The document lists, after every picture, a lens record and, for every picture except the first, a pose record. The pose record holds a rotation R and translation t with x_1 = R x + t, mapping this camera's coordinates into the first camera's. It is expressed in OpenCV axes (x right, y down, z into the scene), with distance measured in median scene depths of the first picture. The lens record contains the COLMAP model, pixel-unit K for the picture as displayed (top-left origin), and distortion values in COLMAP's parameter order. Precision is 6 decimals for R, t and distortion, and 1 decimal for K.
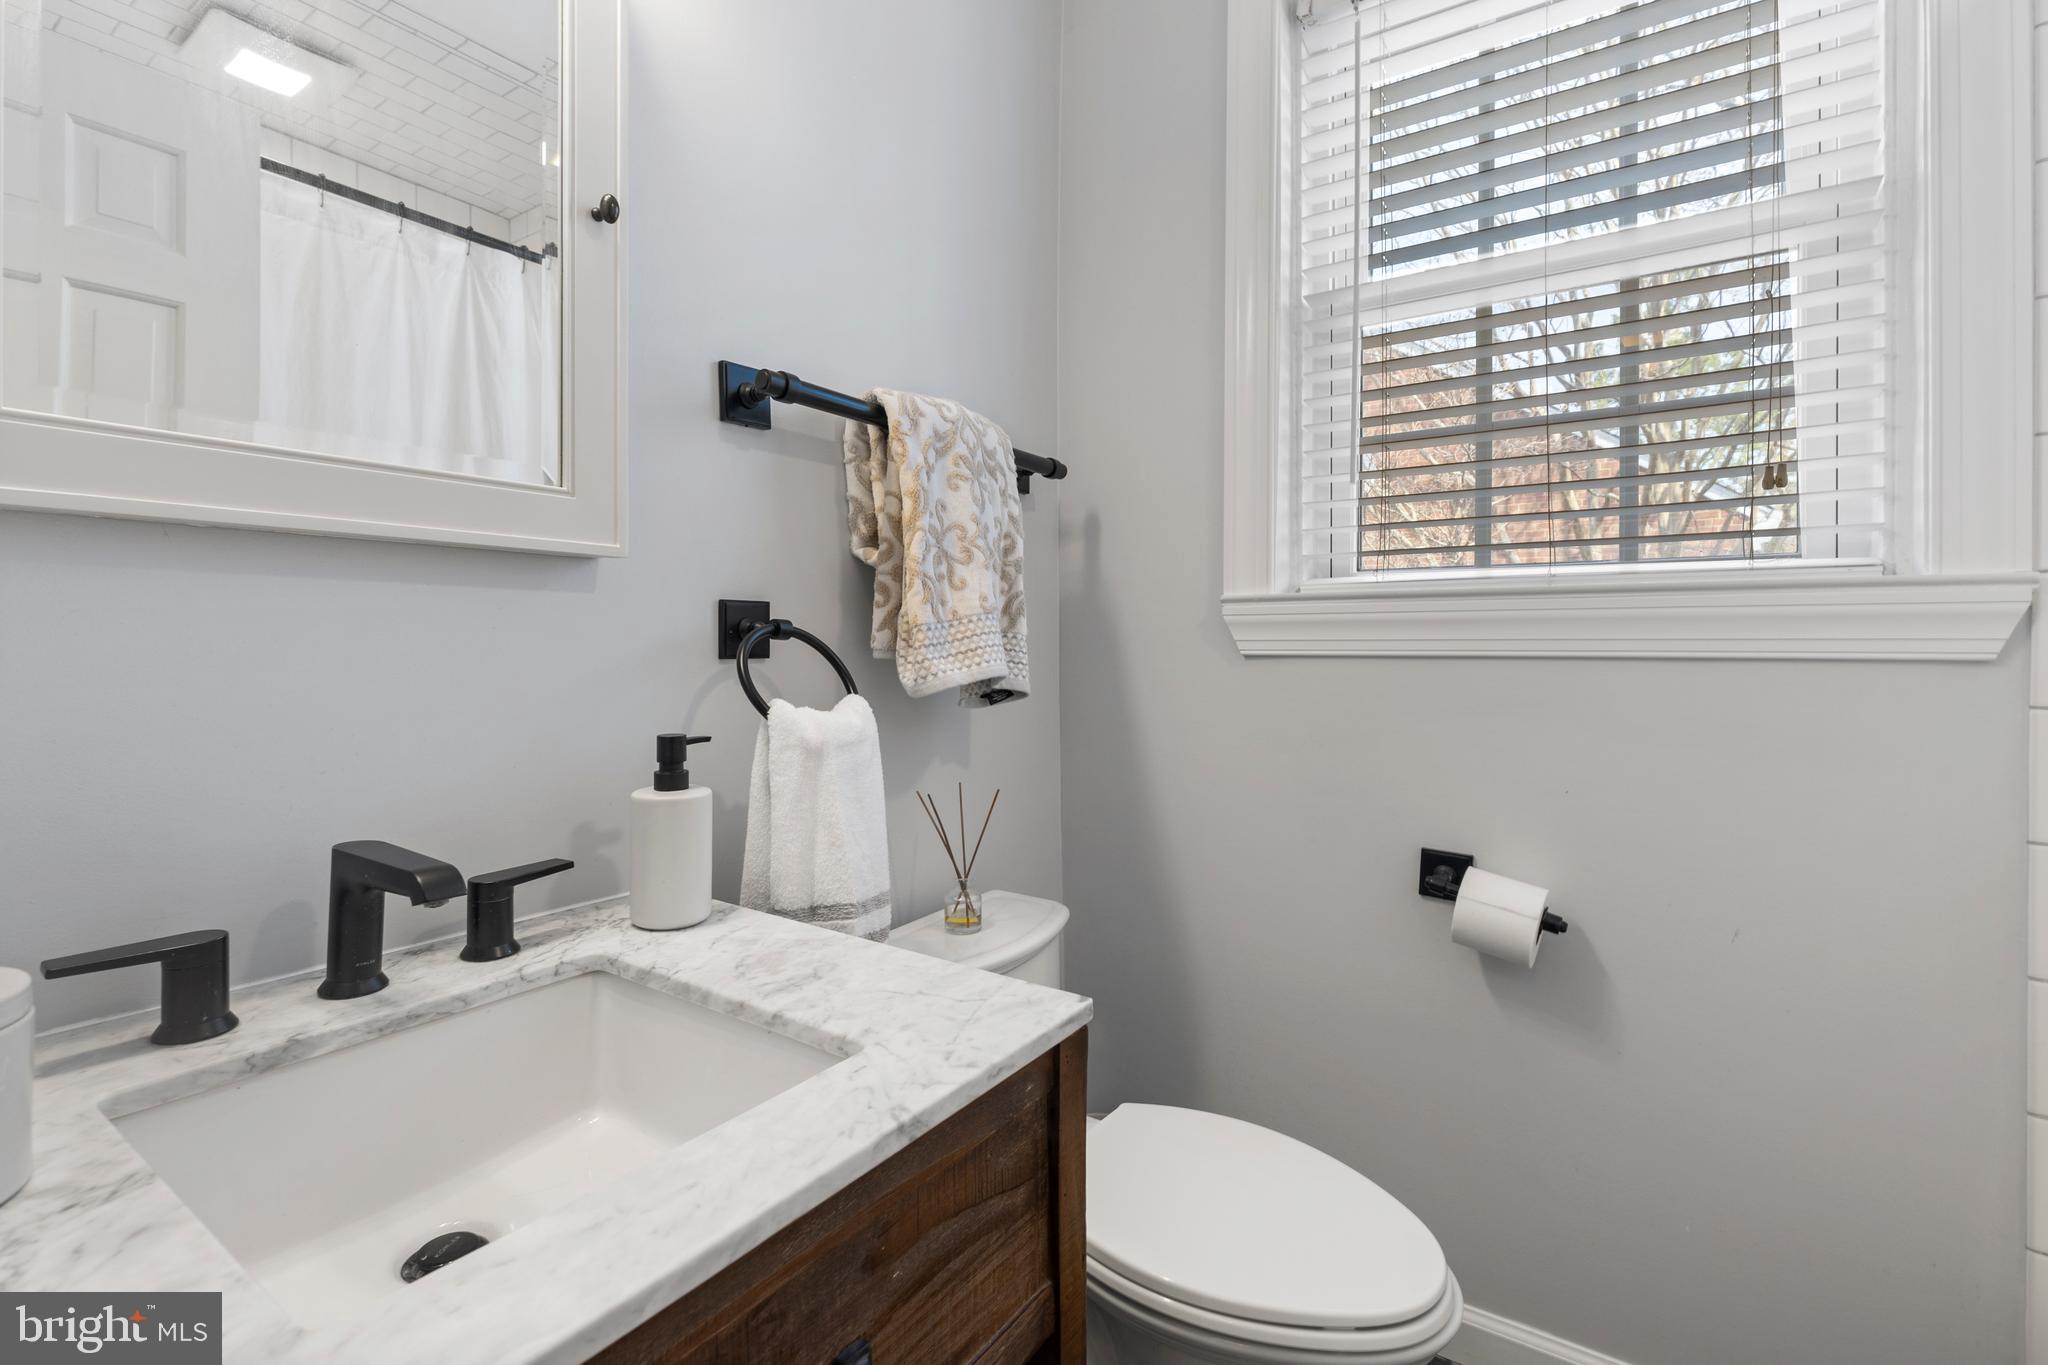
lens RADIAL K [[922.8, 0, 1015.0], [0, 922.8, 623.0], [0, 0, 1]] dist [0.006399, -0.001079]
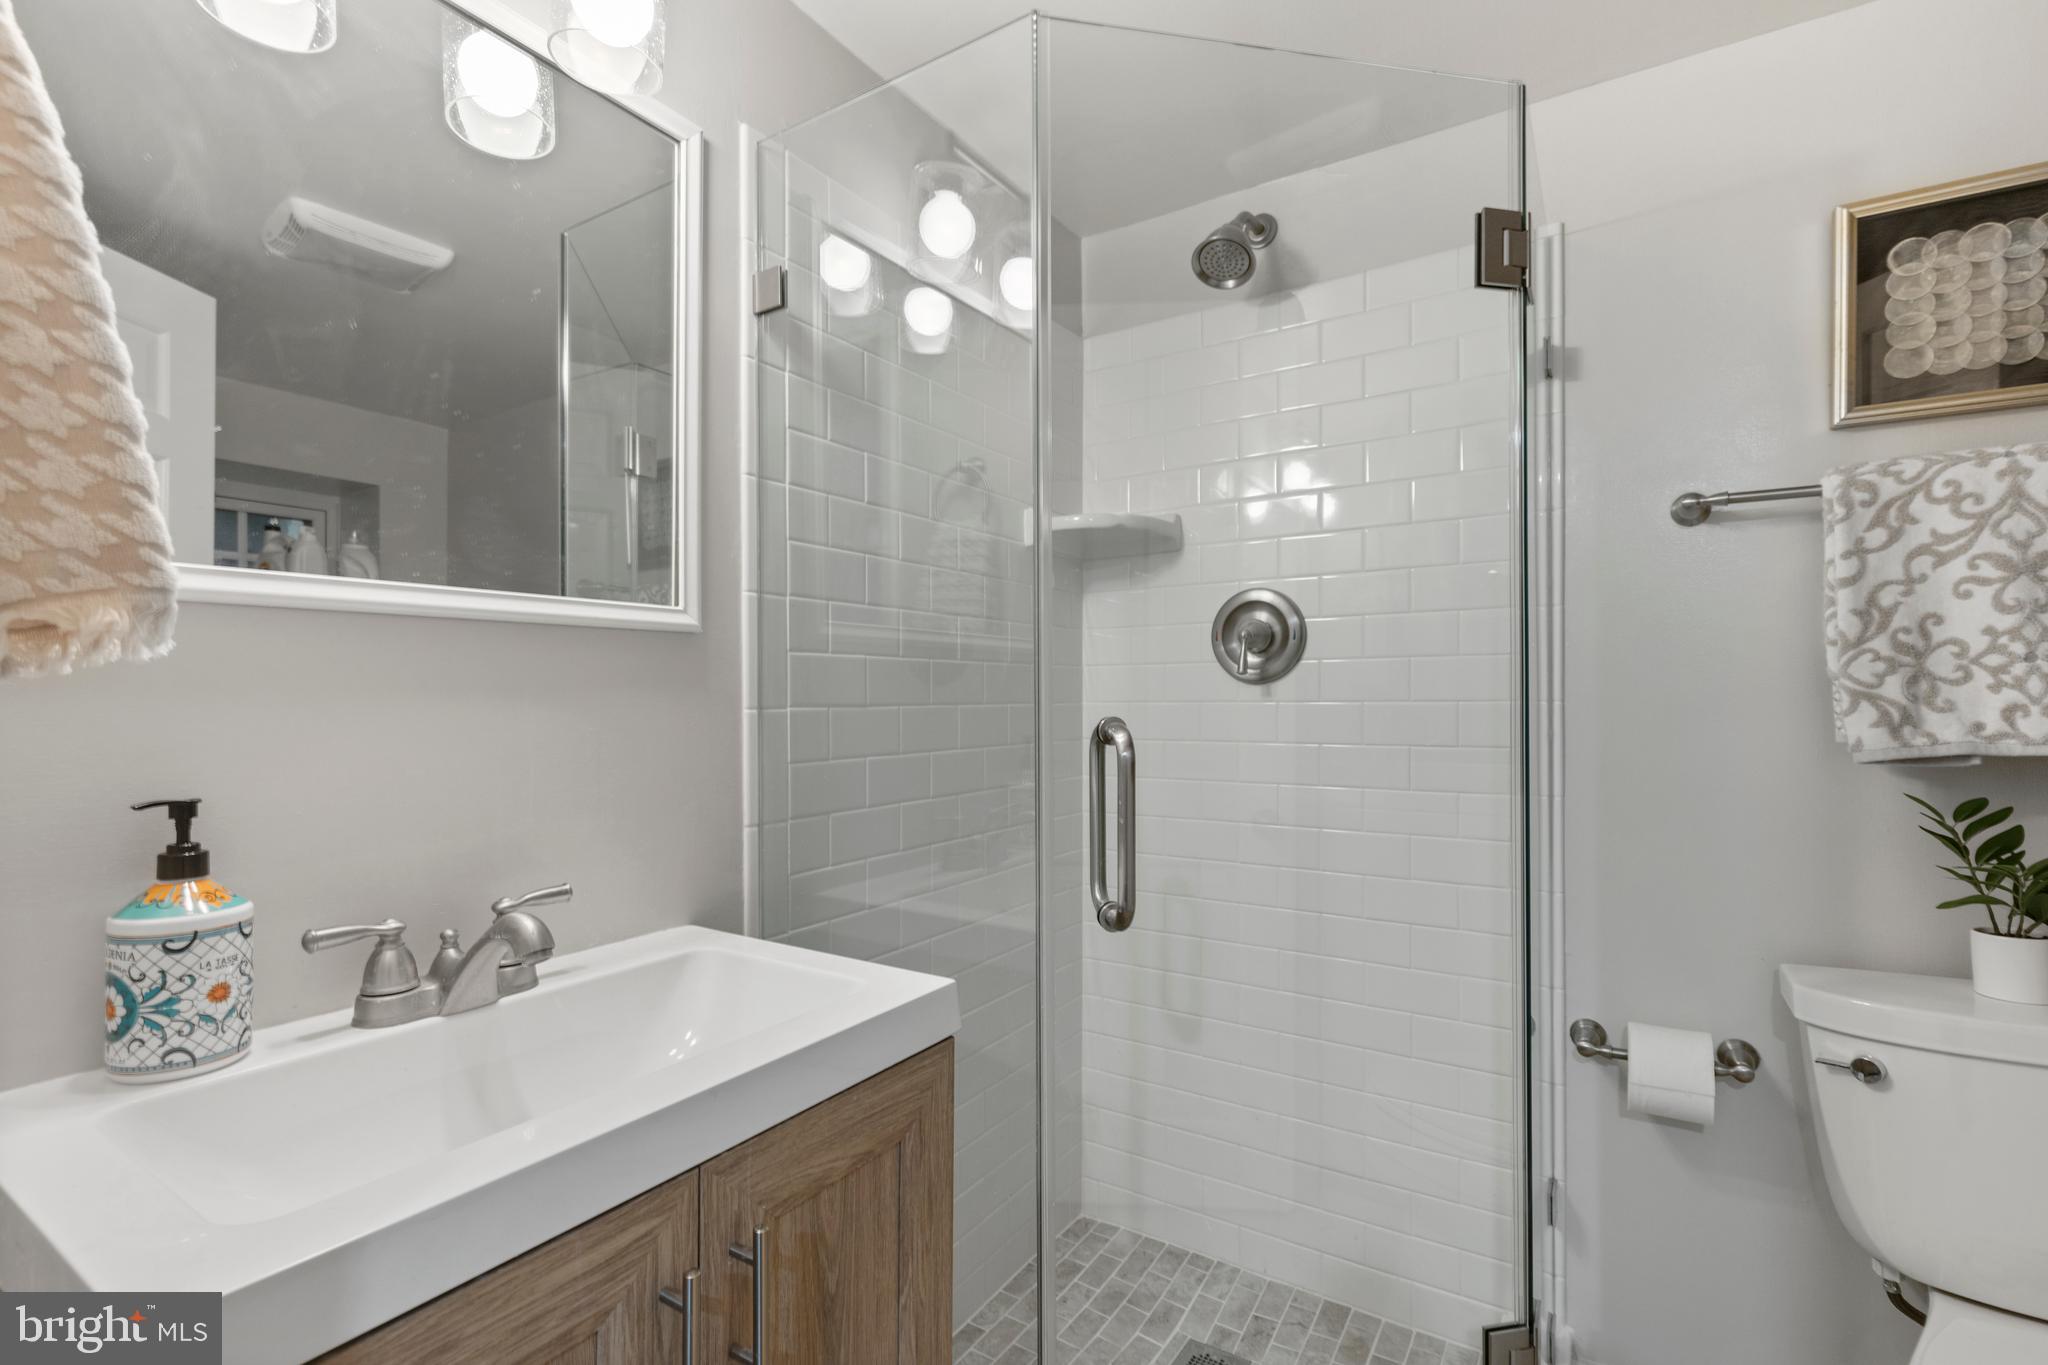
lens RADIAL K [[922.8, 0, 1030.0], [0, 922.8, 694.5], [0, 0, 1]] dist [0.006399, -0.001079]
pose [[0.039332, 0.009331, -0.999183, 0.778700], [0.006529, 0.999933, 0.009595, -0.067745], [0.999205, -0.006901, 0.039269, 0.088322]]
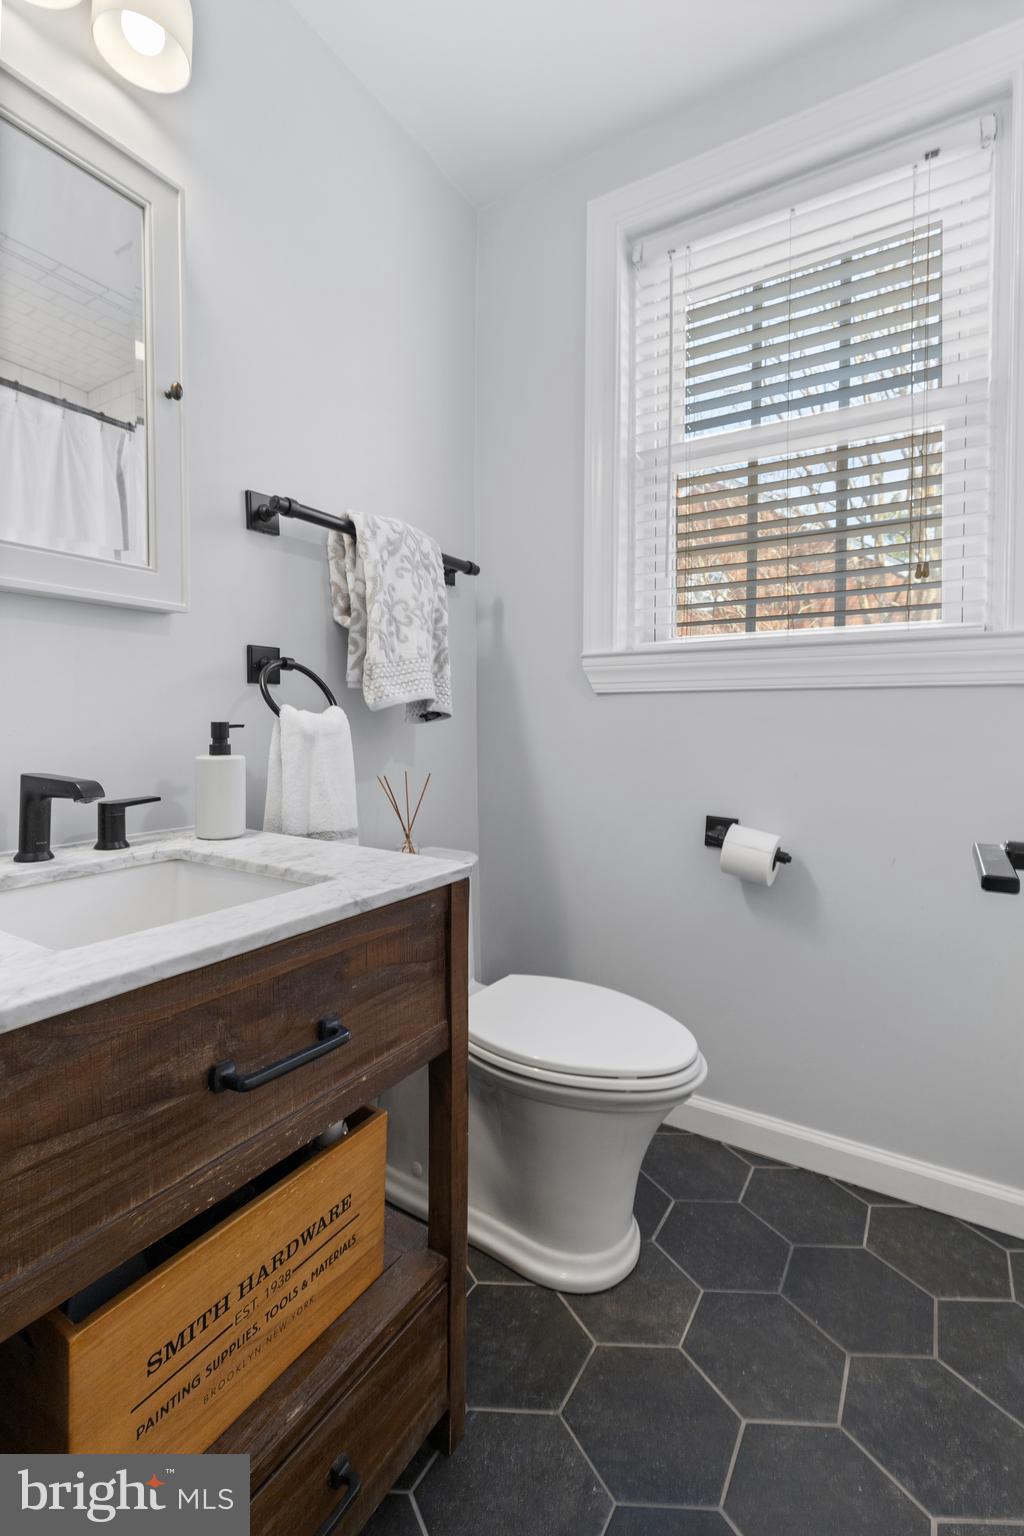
lens RADIAL K [[692.1, 0, 481.1], [0, 692.1, 722.1], [0, 0, 1]] dist [0.006399, -0.001079]
pose [[0.999672, -0.000900, 0.025587, 0.038445], [0.000117, 0.999532, 0.030580, 0.060176], [-0.025603, -0.030567, 0.999205, -0.157718]]
